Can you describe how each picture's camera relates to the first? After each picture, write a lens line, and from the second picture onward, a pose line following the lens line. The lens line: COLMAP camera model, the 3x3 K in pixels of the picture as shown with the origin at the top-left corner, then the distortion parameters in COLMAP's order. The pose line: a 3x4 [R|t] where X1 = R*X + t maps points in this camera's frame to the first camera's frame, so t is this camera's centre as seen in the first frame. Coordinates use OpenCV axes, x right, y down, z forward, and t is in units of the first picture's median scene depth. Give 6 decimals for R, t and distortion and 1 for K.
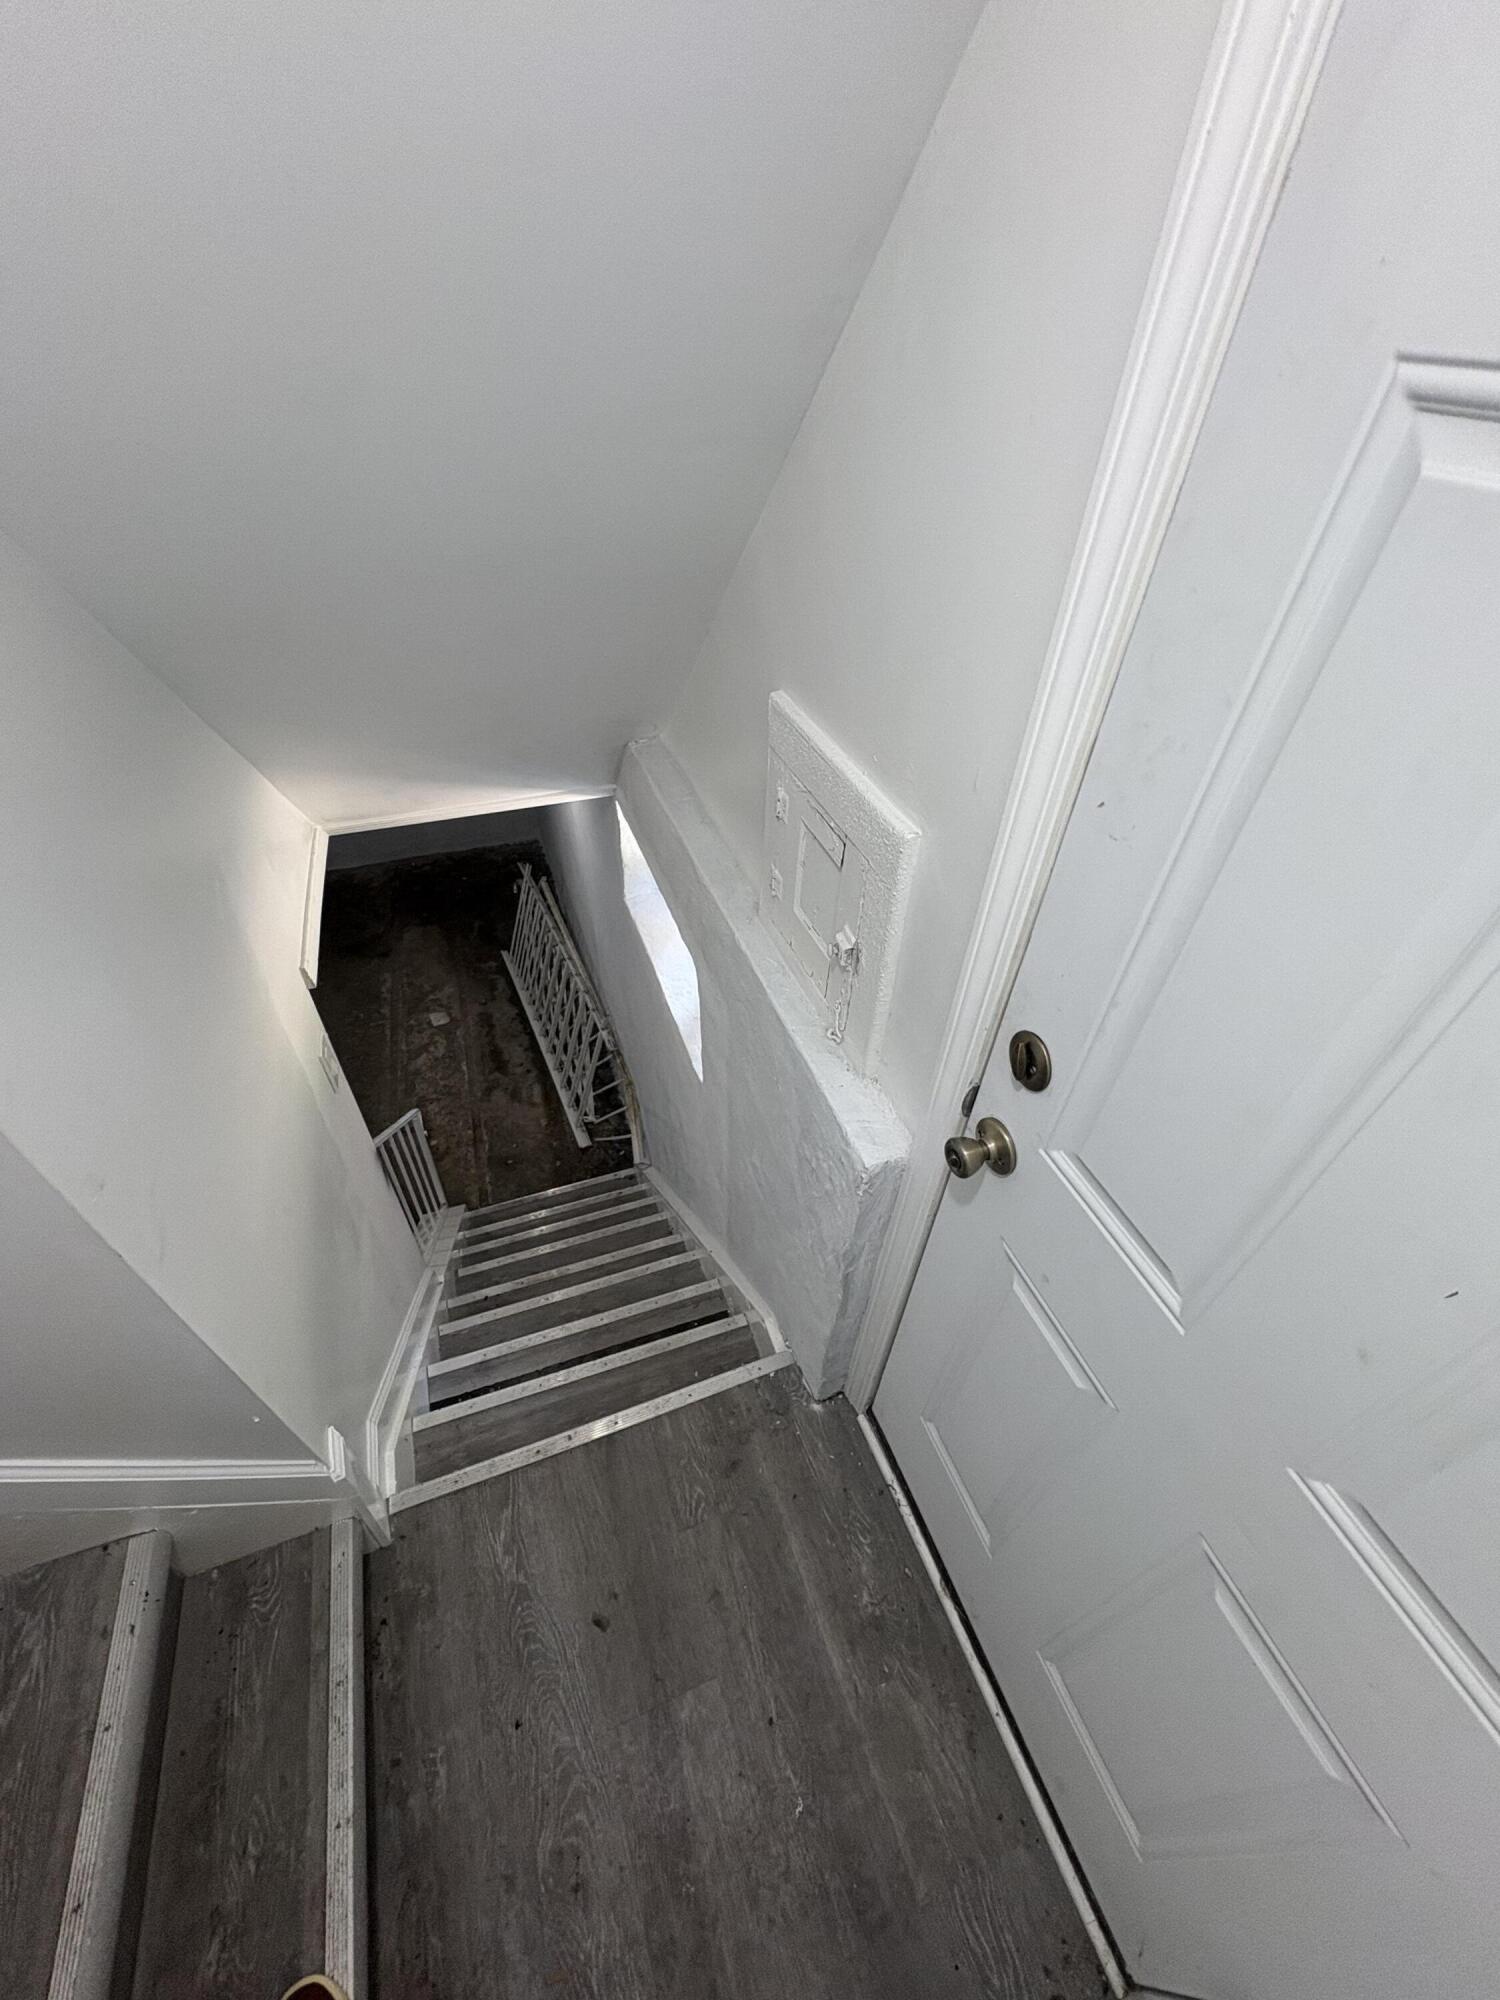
lens RADIAL K [[802.3, 0, 744.8], [0, 802.3, 995.6], [0, 0, 1]] dist [-0.001582, 0.000178]
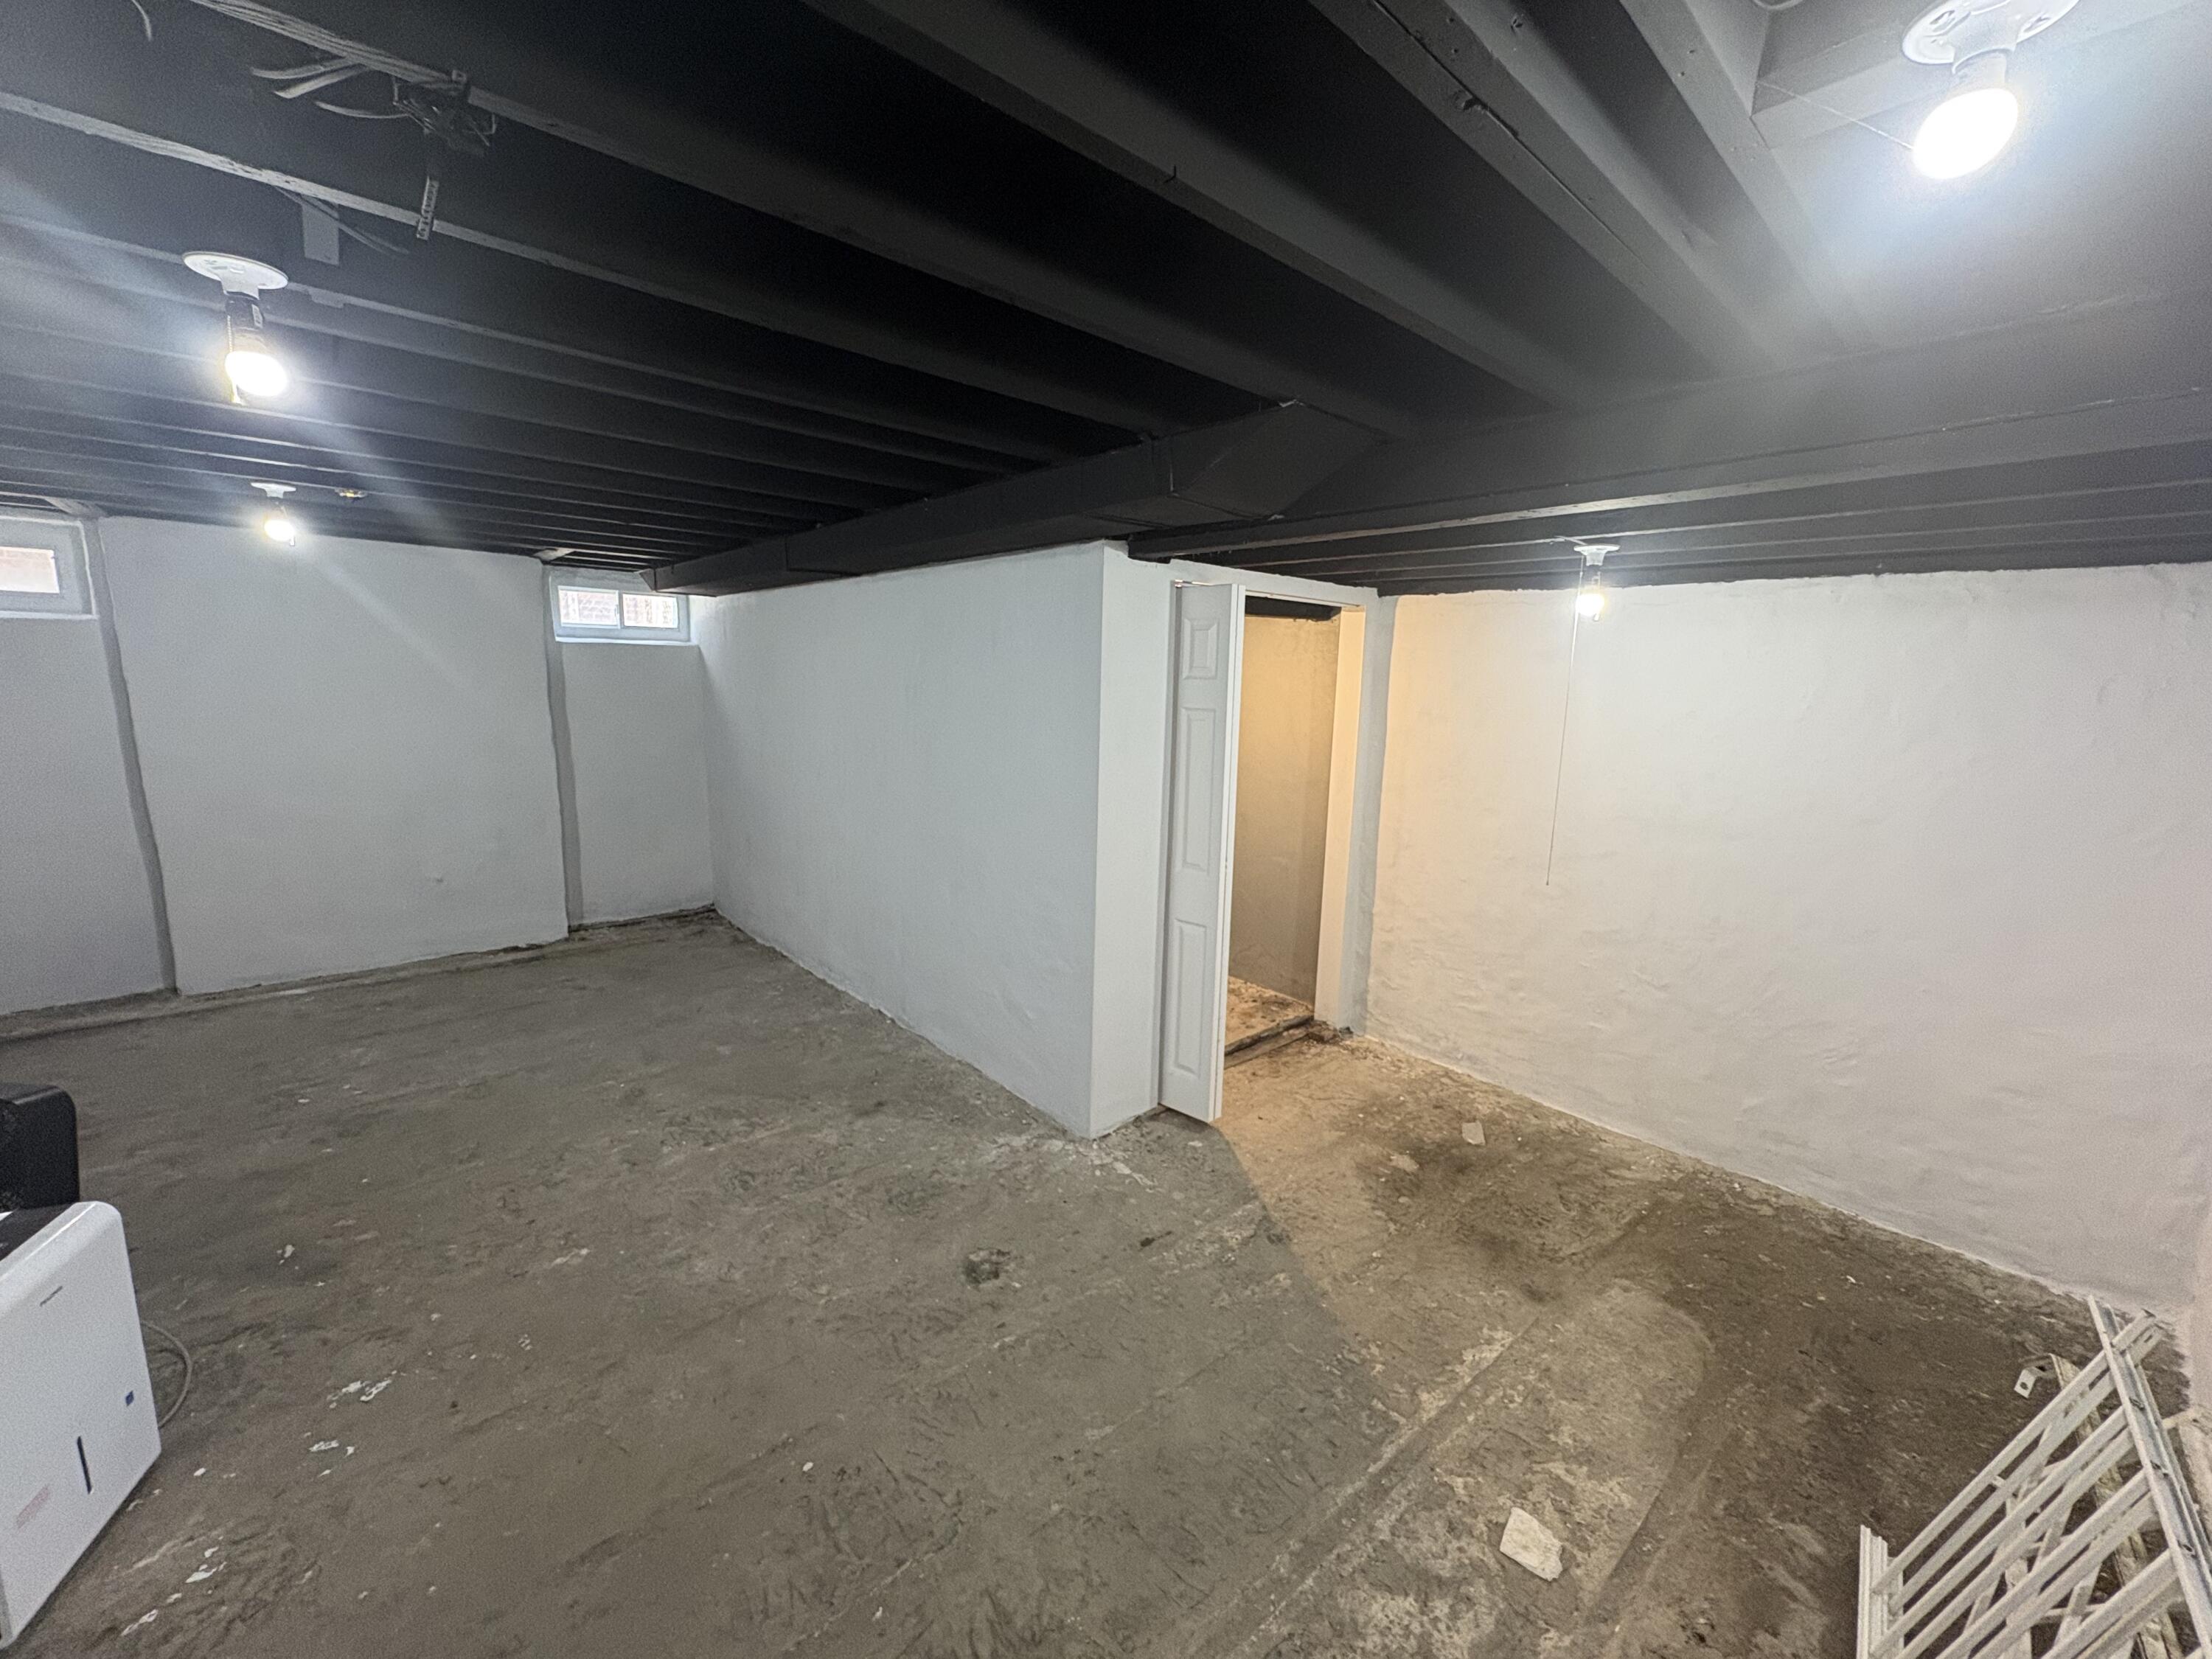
lens RADIAL K [[887.3, 0, 1113.3], [0, 887.3, 831.2], [0, 0, 1]] dist [-0.001582, 0.000178]
pose [[0.389961, 0.148565, -0.908768, -0.163752], [-0.629203, 0.763564, -0.145169, -0.031983], [0.672335, 0.628410, 0.391238, 0.561714]]
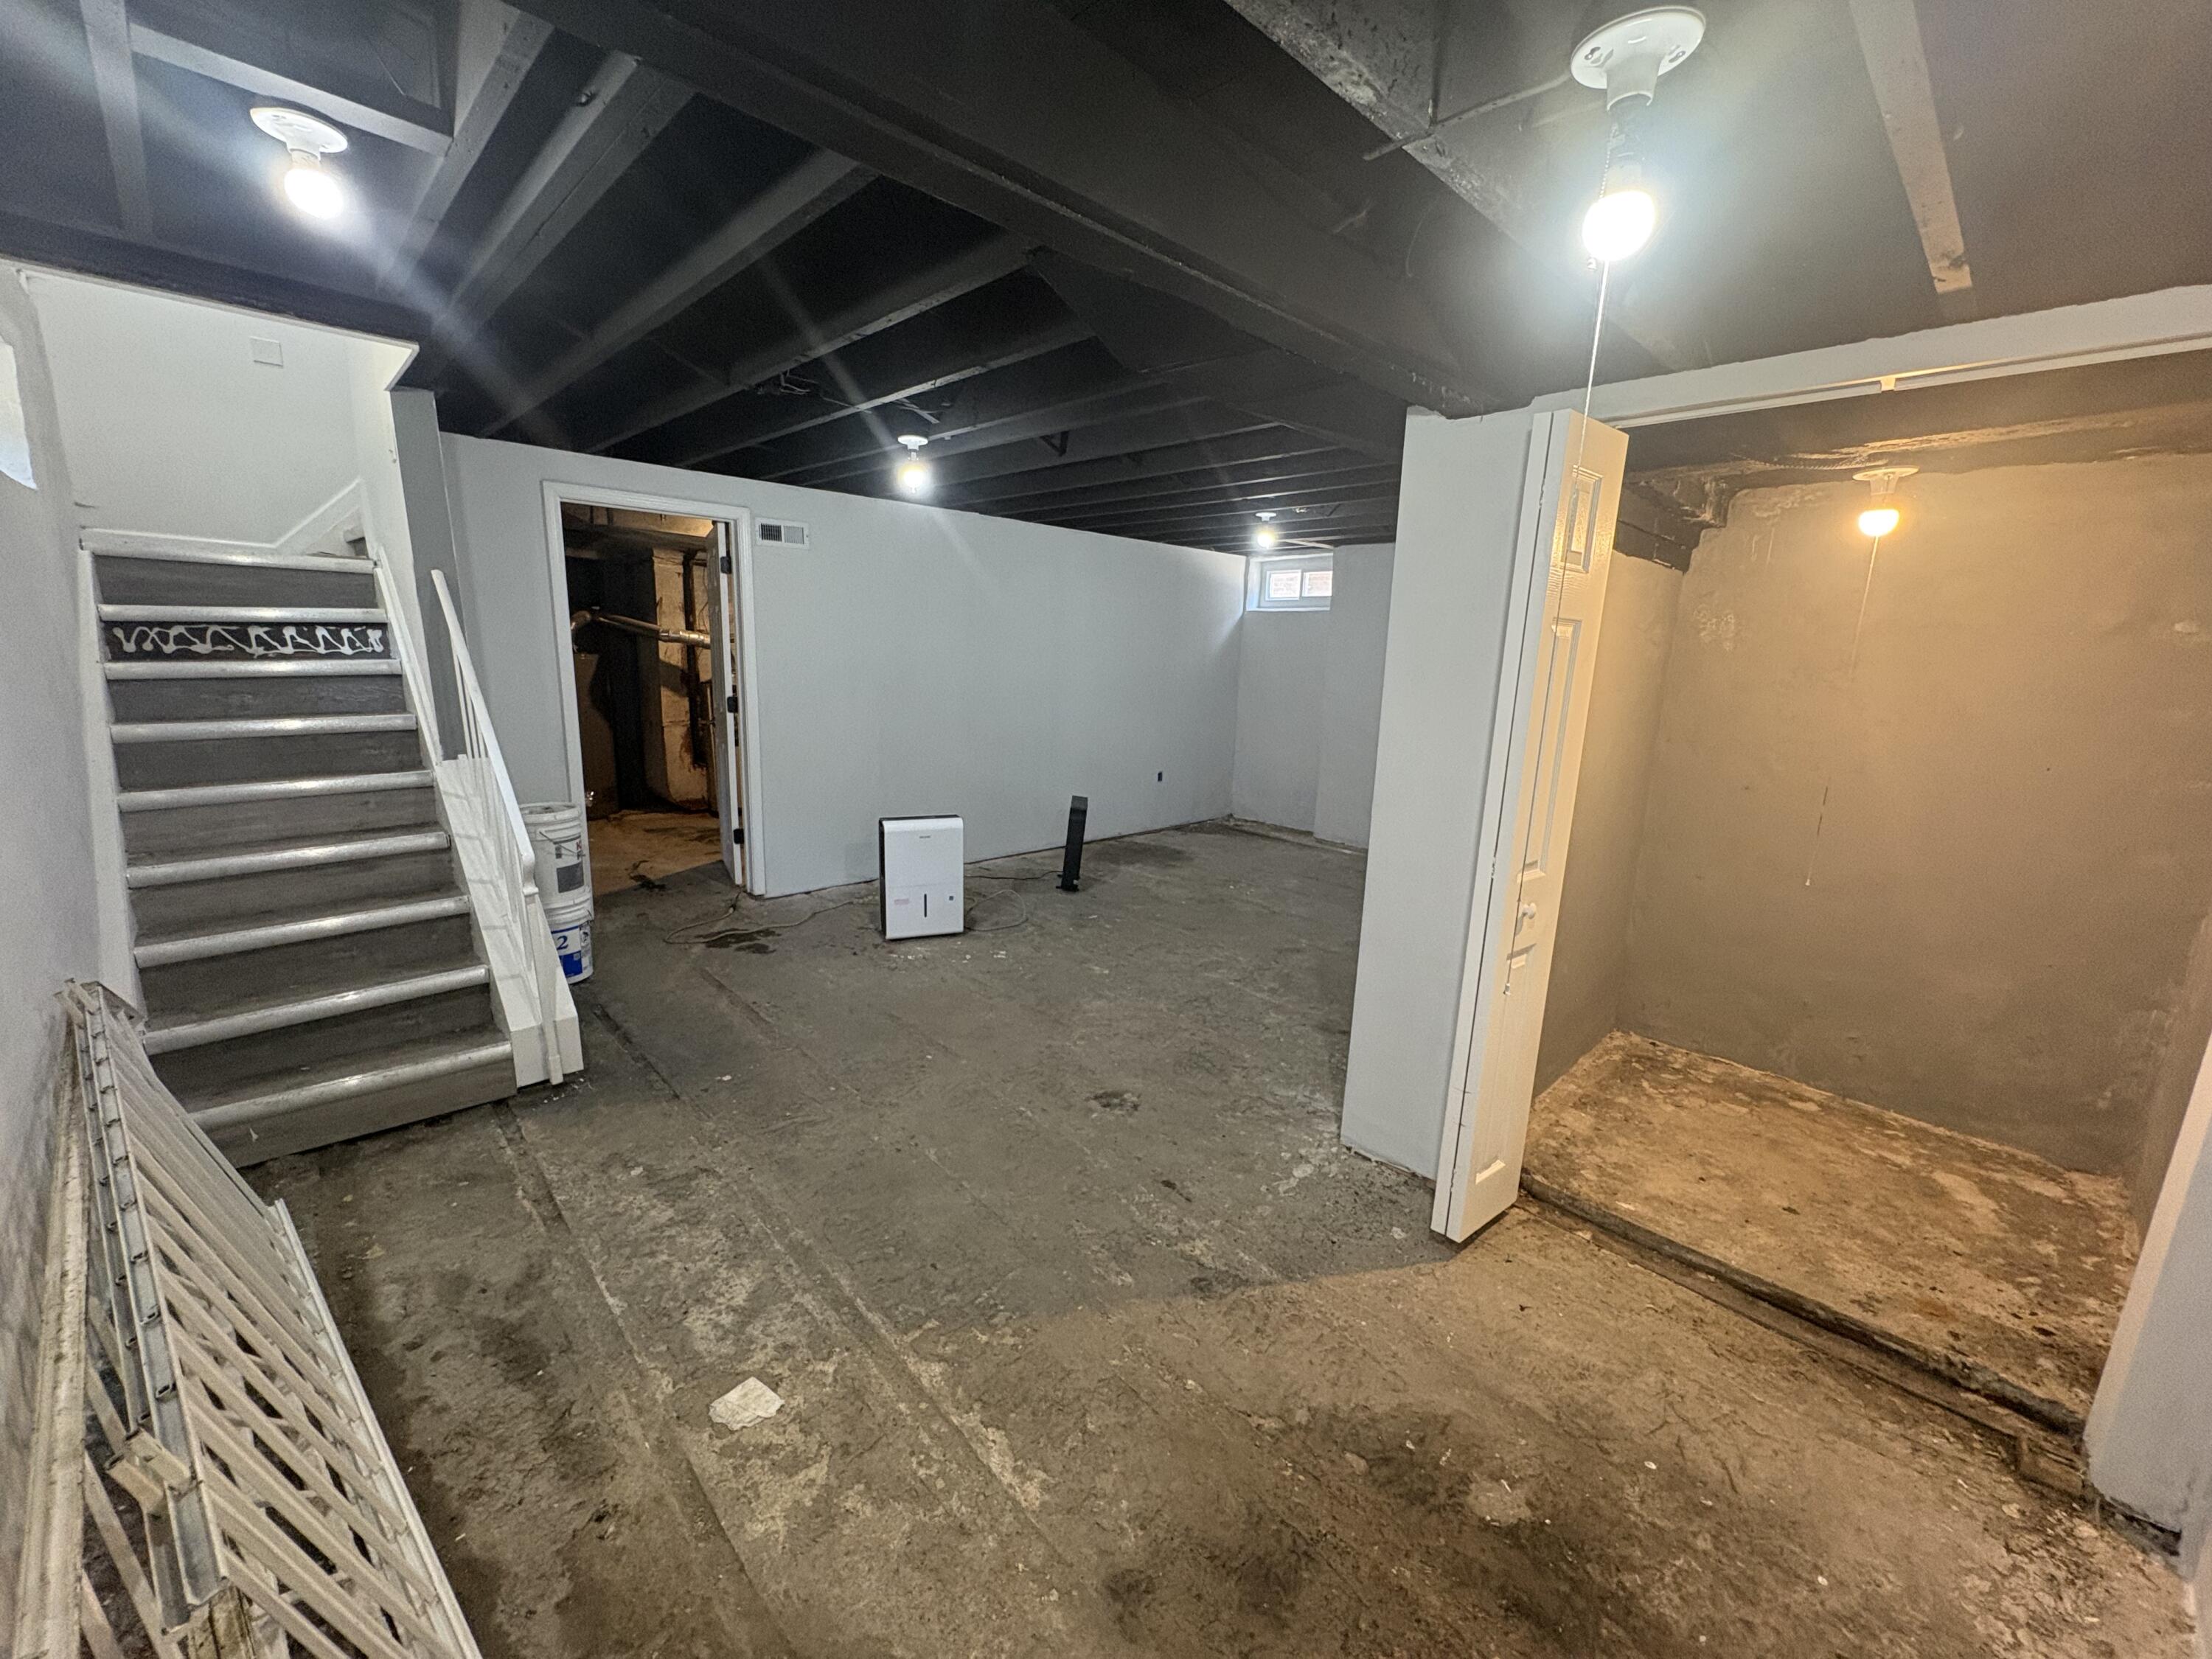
lens RADIAL K [[887.3, 0, 1096.8], [0, 887.3, 823.8], [0, 0, 1]] dist [-0.001582, 0.000178]
pose [[-0.910068, 0.034345, -0.413034, -0.365581], [-0.311709, 0.600080, 0.736710, -0.408787], [0.273155, 0.799203, -0.535408, 1.030156]]
